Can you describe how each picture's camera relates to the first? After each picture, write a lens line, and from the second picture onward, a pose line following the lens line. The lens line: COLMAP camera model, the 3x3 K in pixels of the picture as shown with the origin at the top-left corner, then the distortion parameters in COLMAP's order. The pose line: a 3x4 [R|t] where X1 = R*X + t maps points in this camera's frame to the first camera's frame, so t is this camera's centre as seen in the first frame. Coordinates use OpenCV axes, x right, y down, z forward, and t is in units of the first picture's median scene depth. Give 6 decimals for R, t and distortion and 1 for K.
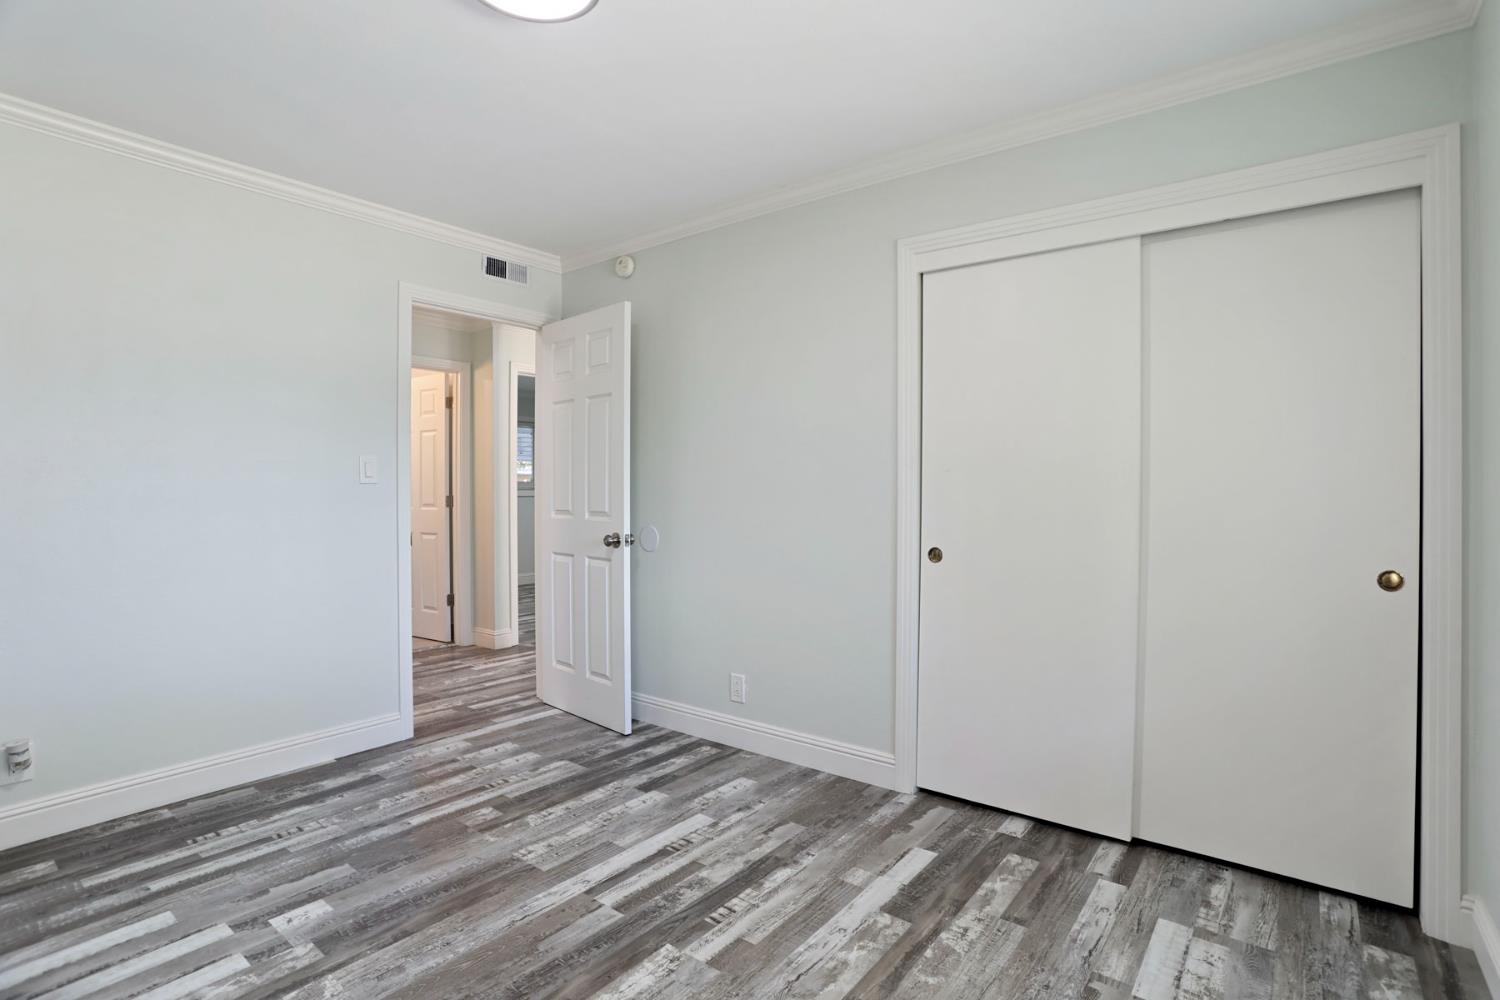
lens RADIAL K [[723.4, 0, 750.0], [0, 723.4, 500.0], [0, 0, 1]] dist [-0.077988, 0.024612]
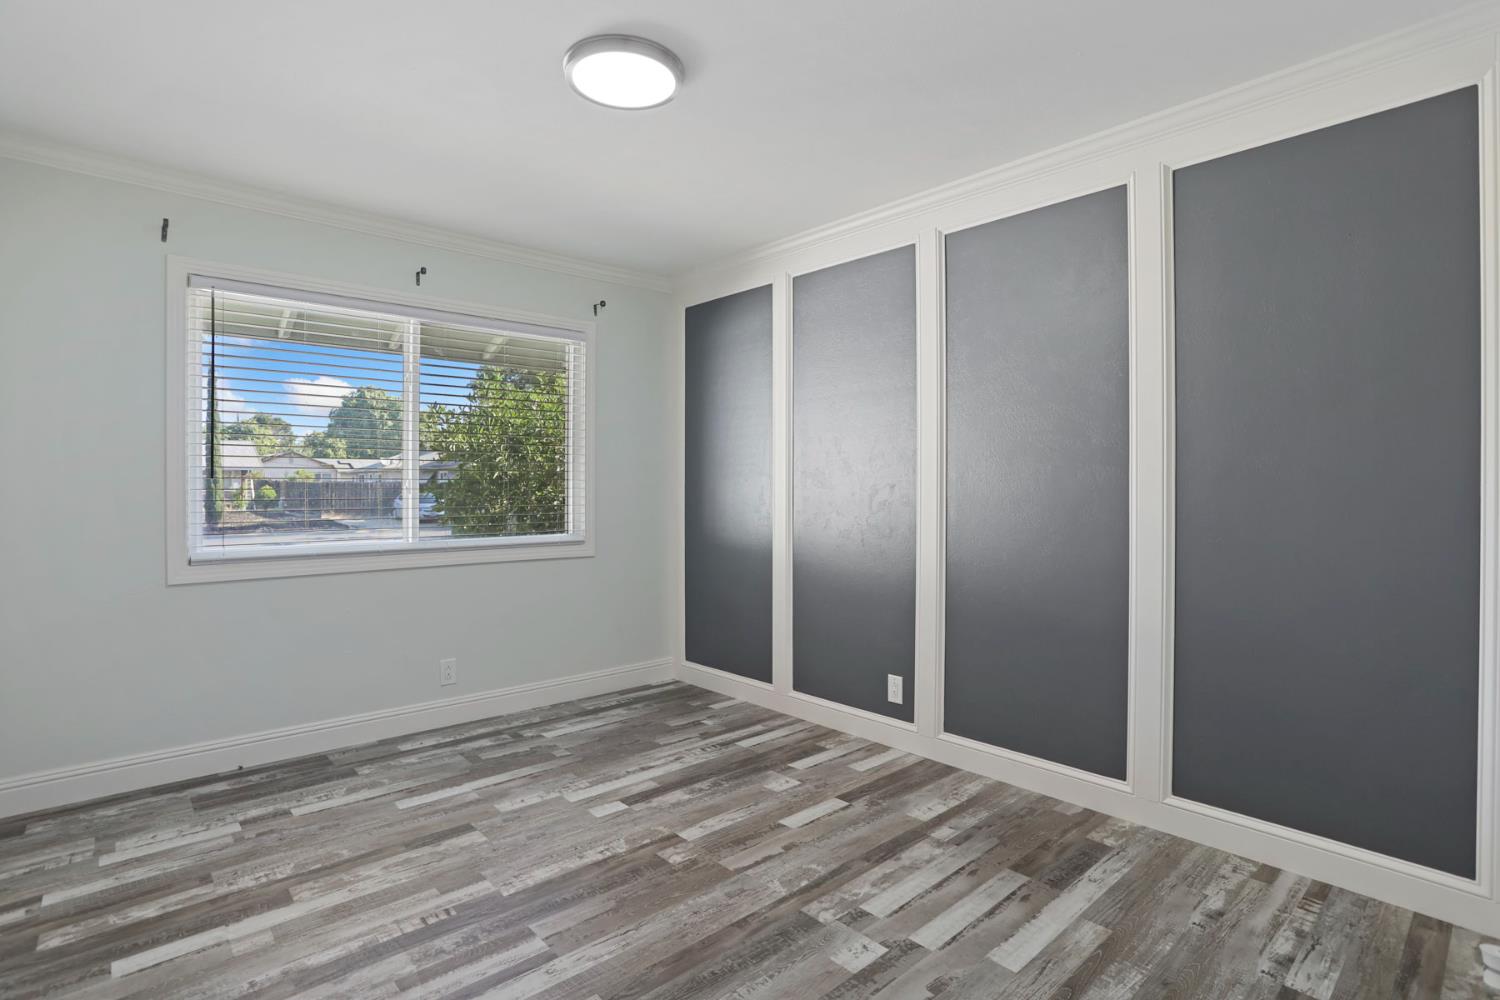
lens RADIAL K [[738.6, 0, 761.6], [0, 738.6, 489.2], [0, 0, 1]] dist [-0.061486, 0.024499]
pose [[-0.987794, -0.004729, 0.155696, -0.668788], [-0.001427, 0.999772, 0.021313, -0.045880], [-0.155761, 0.020831, -0.987575, 1.969138]]
